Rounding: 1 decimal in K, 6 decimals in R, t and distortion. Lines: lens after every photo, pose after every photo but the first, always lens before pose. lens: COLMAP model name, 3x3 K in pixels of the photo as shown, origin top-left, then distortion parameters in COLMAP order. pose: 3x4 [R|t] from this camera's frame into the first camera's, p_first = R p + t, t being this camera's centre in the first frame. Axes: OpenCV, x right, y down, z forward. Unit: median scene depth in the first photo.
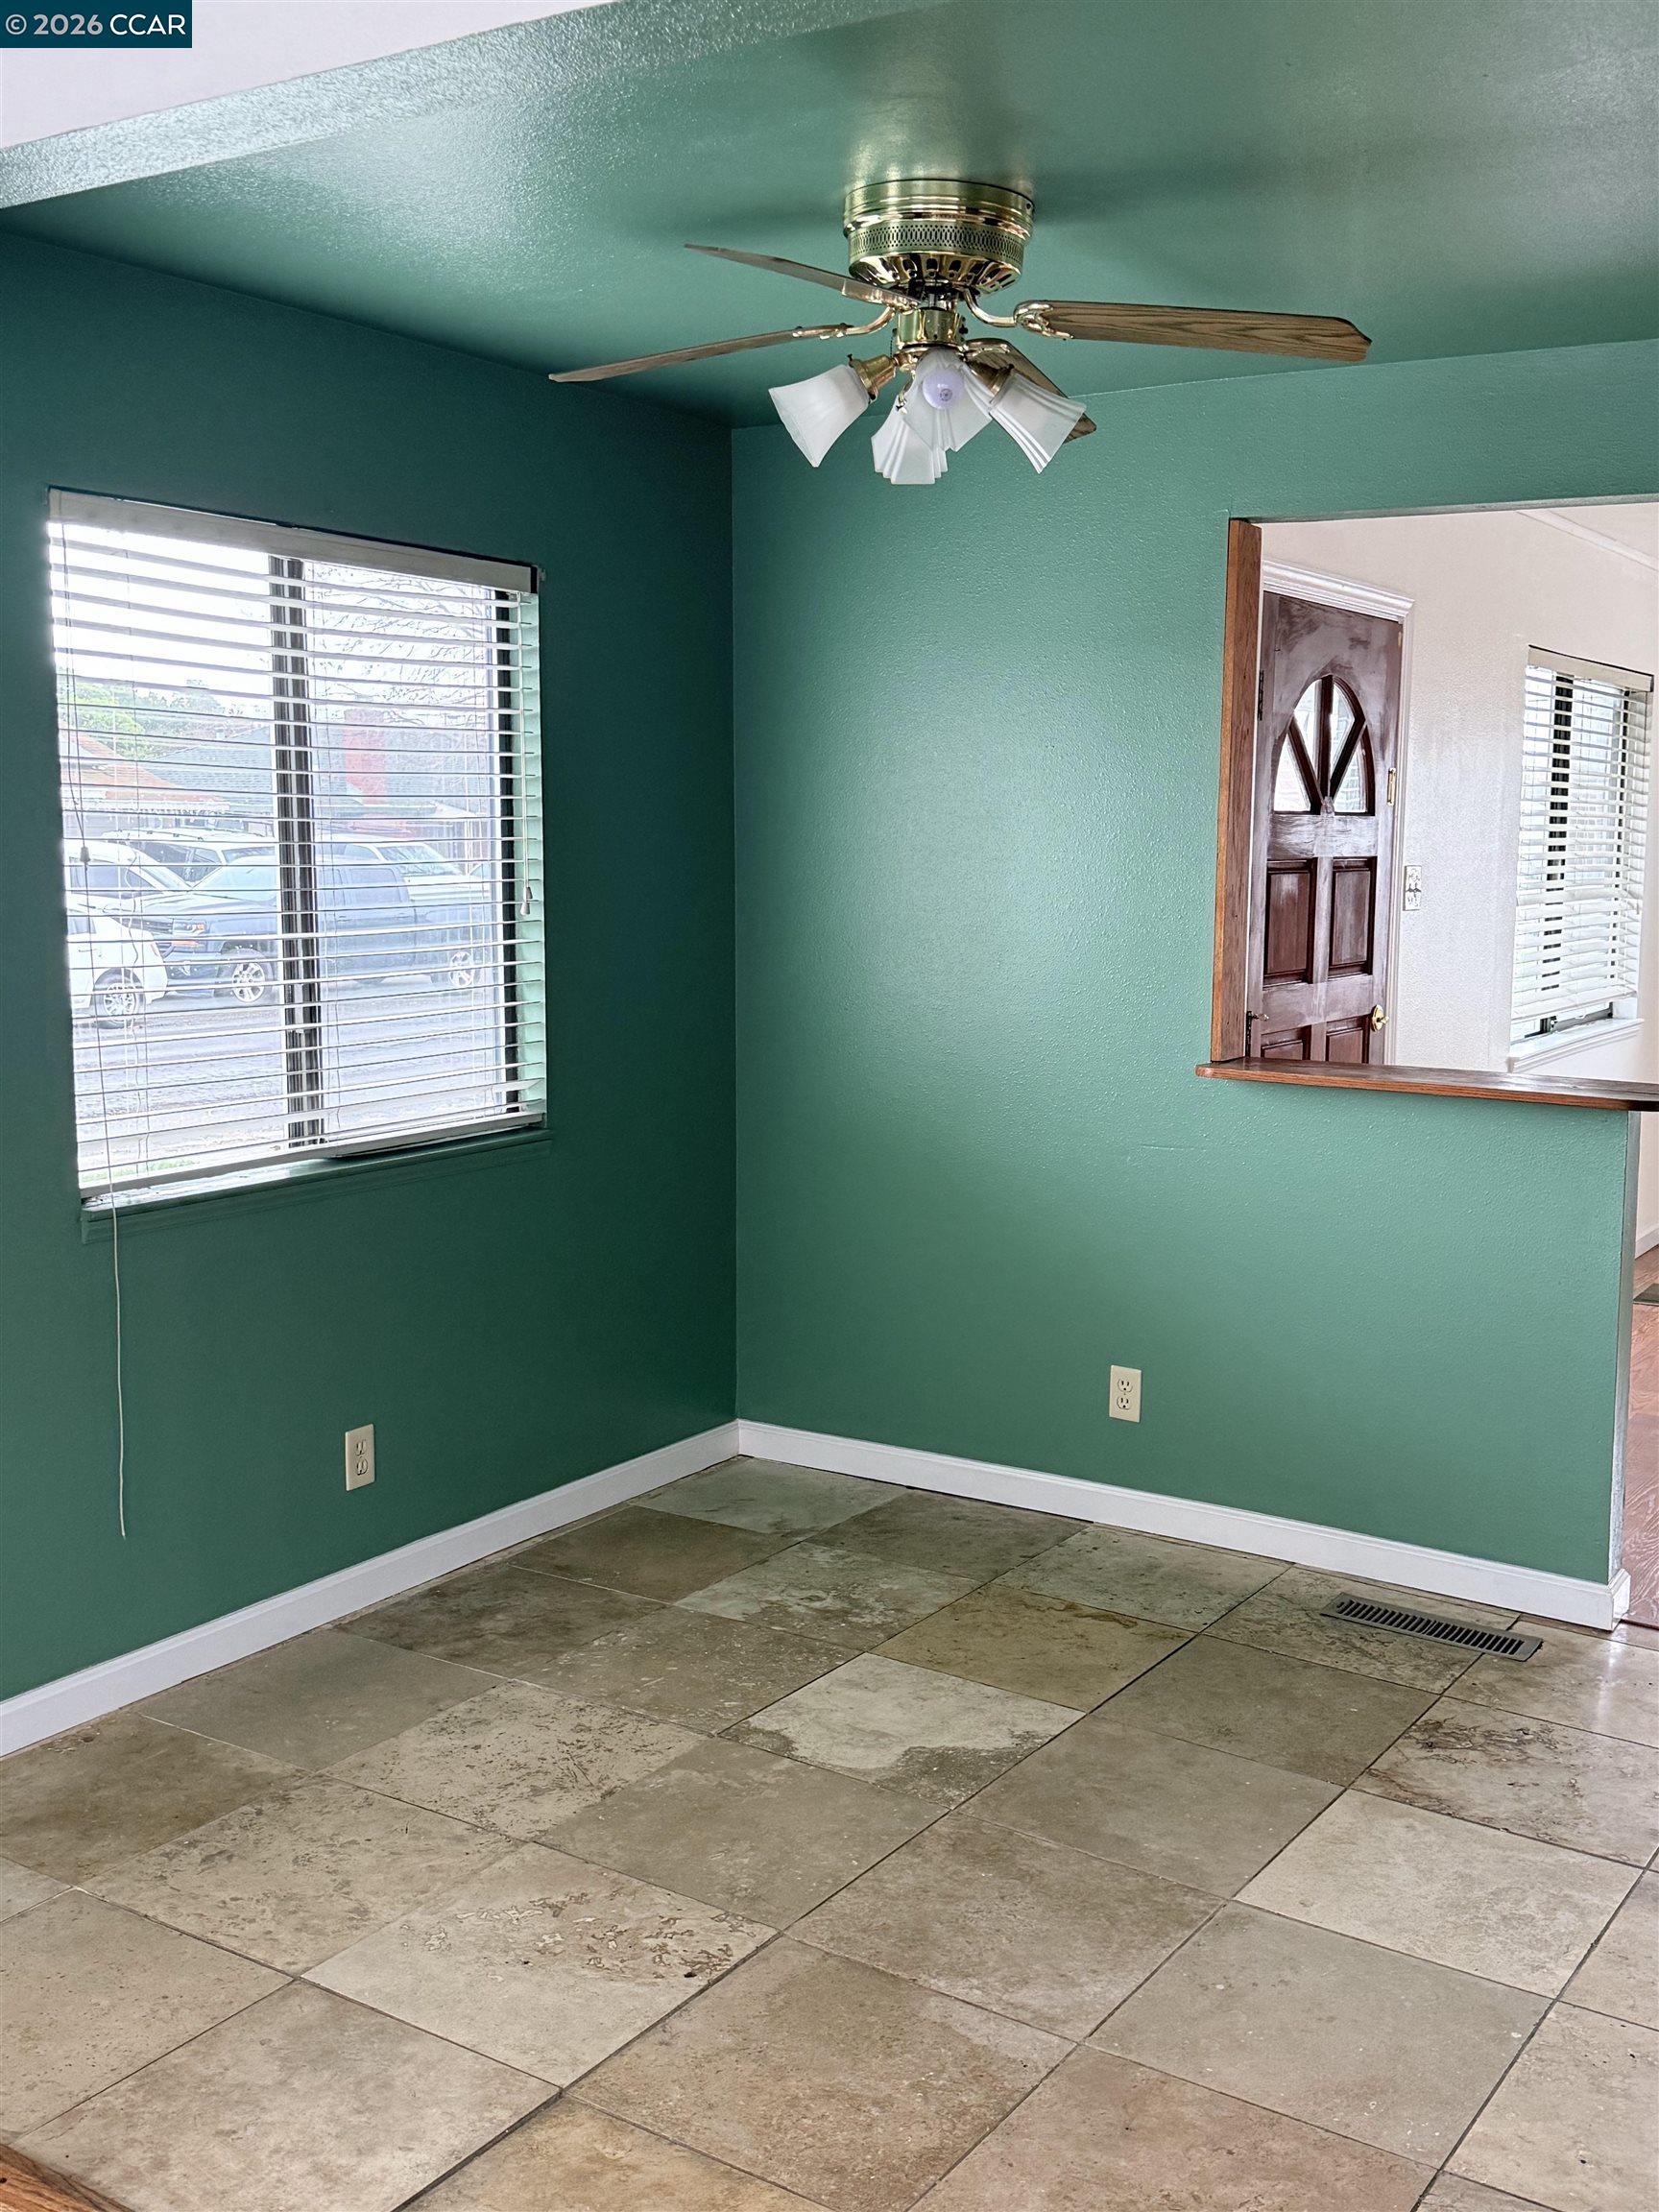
lens RADIAL K [[2160.8, 0, 841.7], [0, 2160.8, 1112.9], [0, 0, 1]] dist [0.233987, -0.504746]
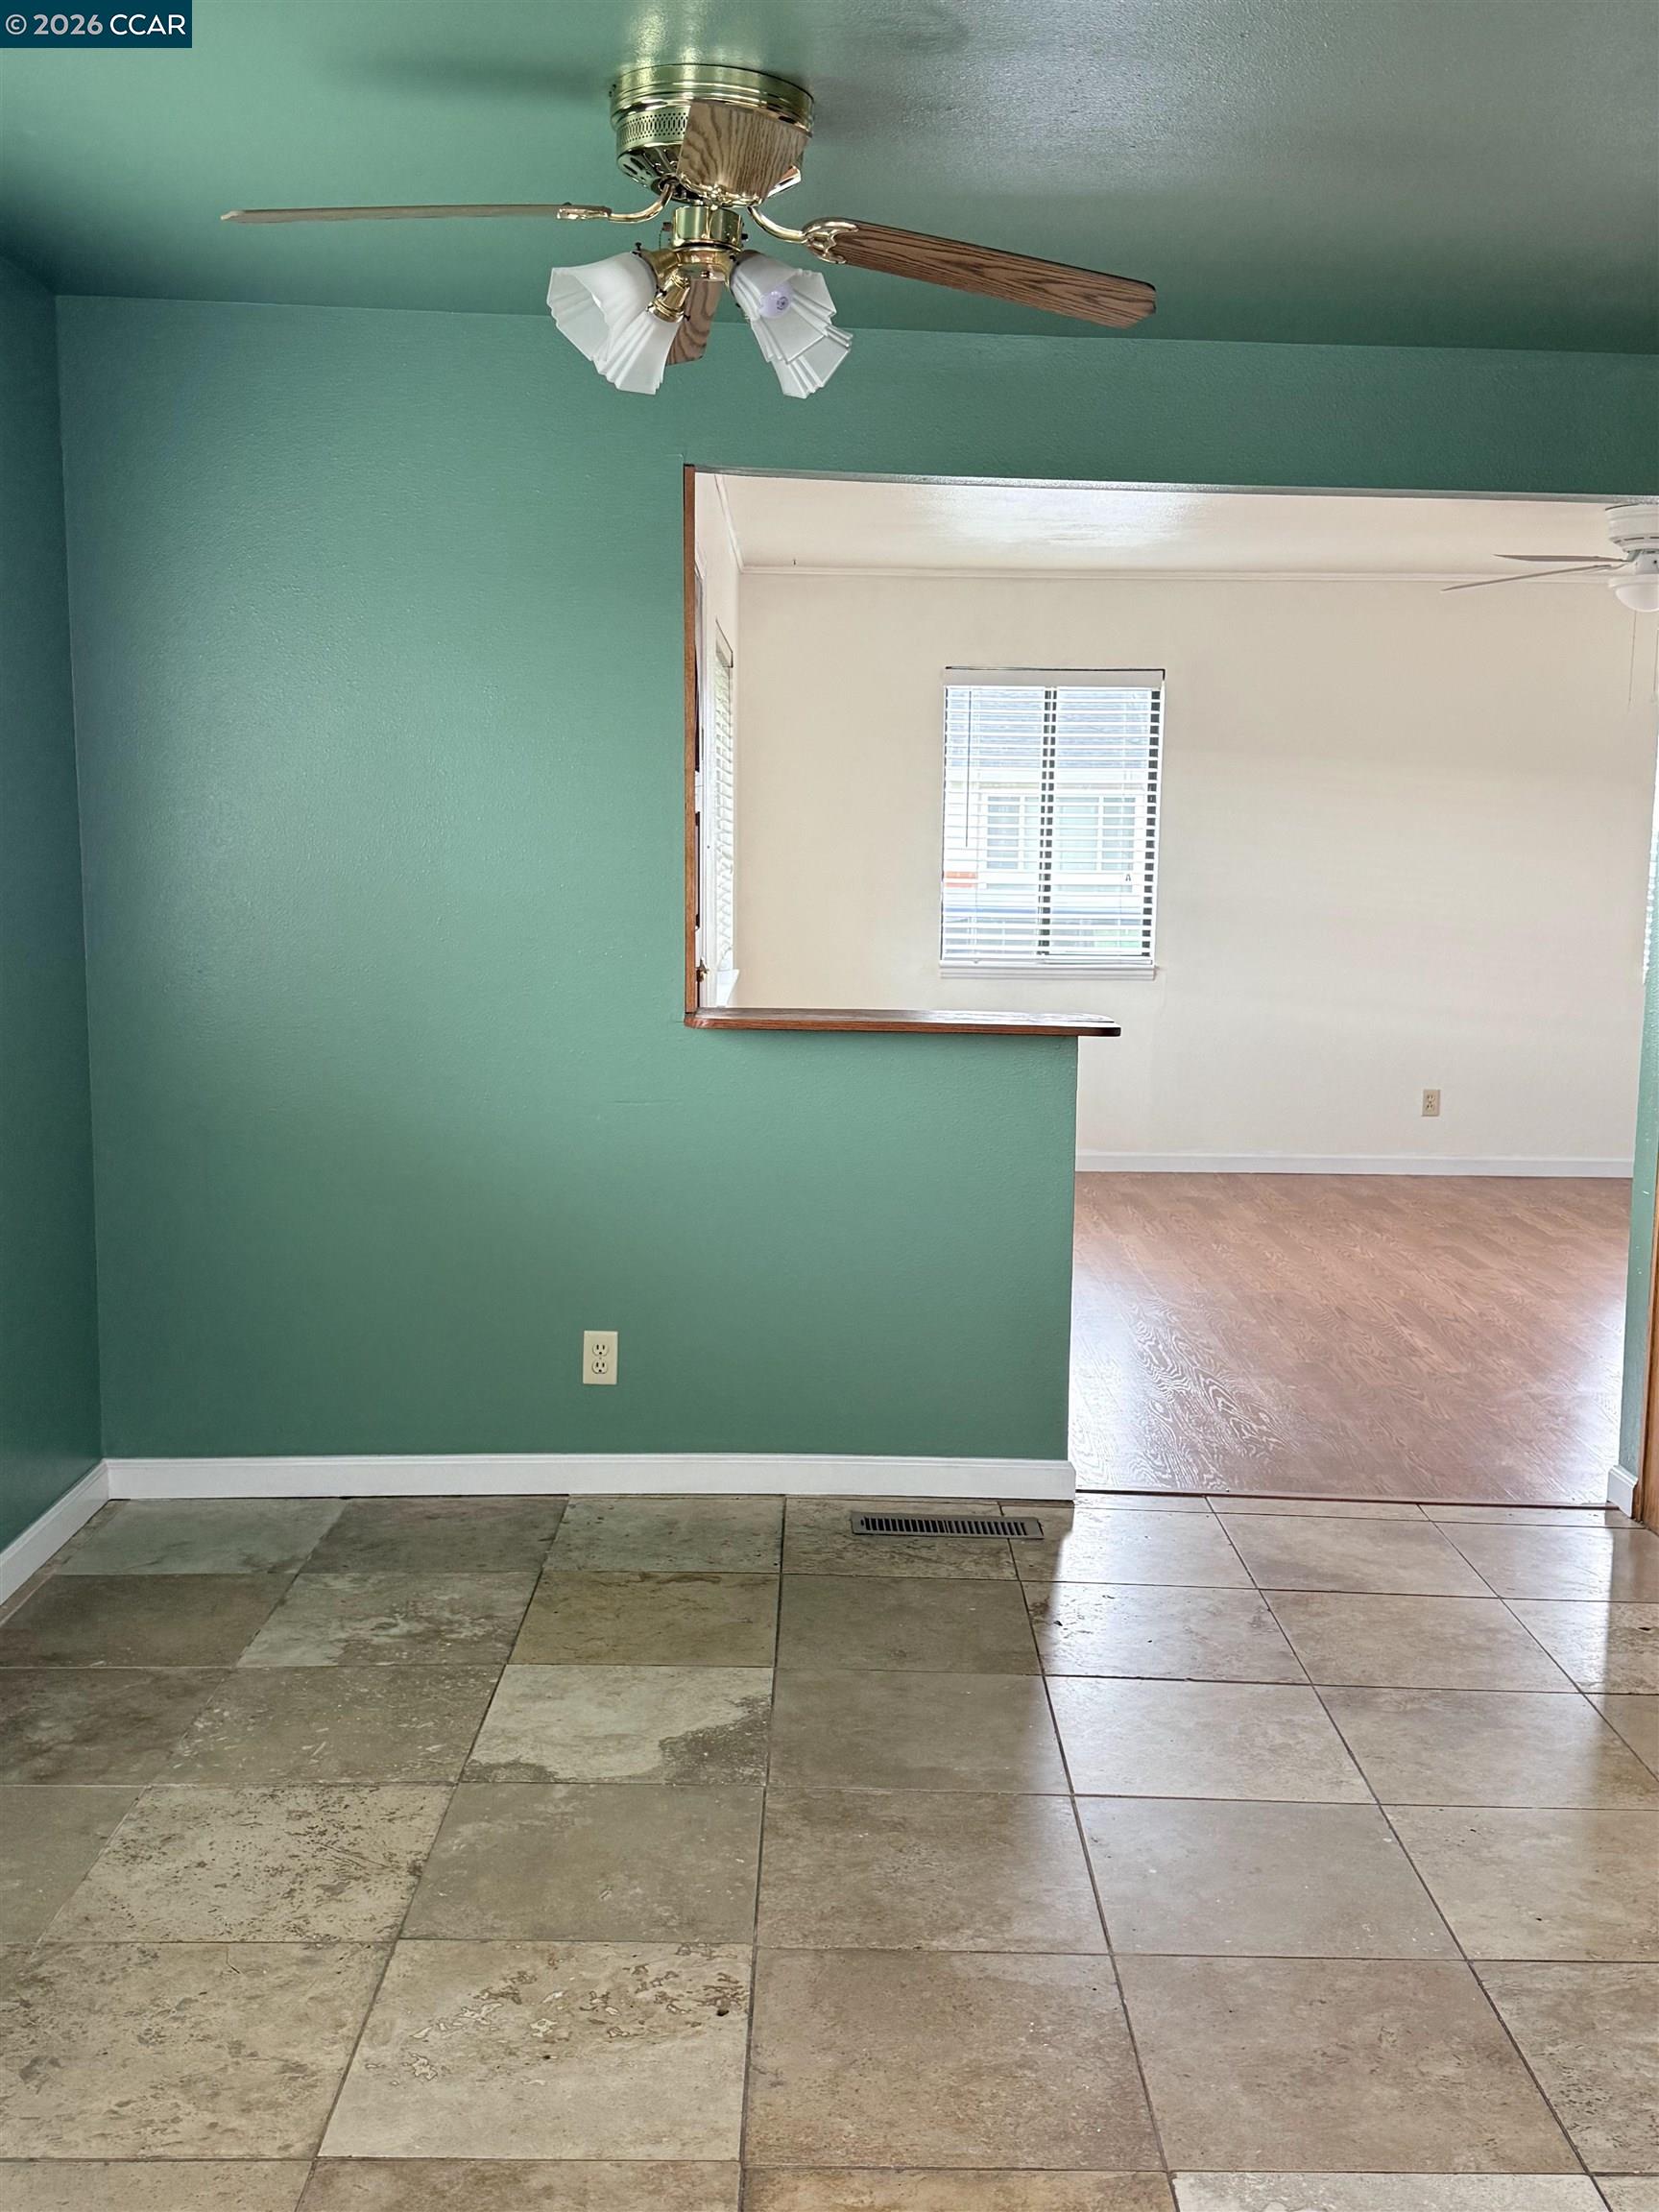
lens RADIAL K [[2160.8, 0, 841.7], [0, 2160.8, 1112.9], [0, 0, 1]] dist [0.233987, -0.504746]
pose [[0.822063, -0.068366, 0.565277, -0.379287], [0.061639, 0.997617, 0.031015, -0.004611], [-0.566050, 0.009347, 0.824318, 0.157008]]
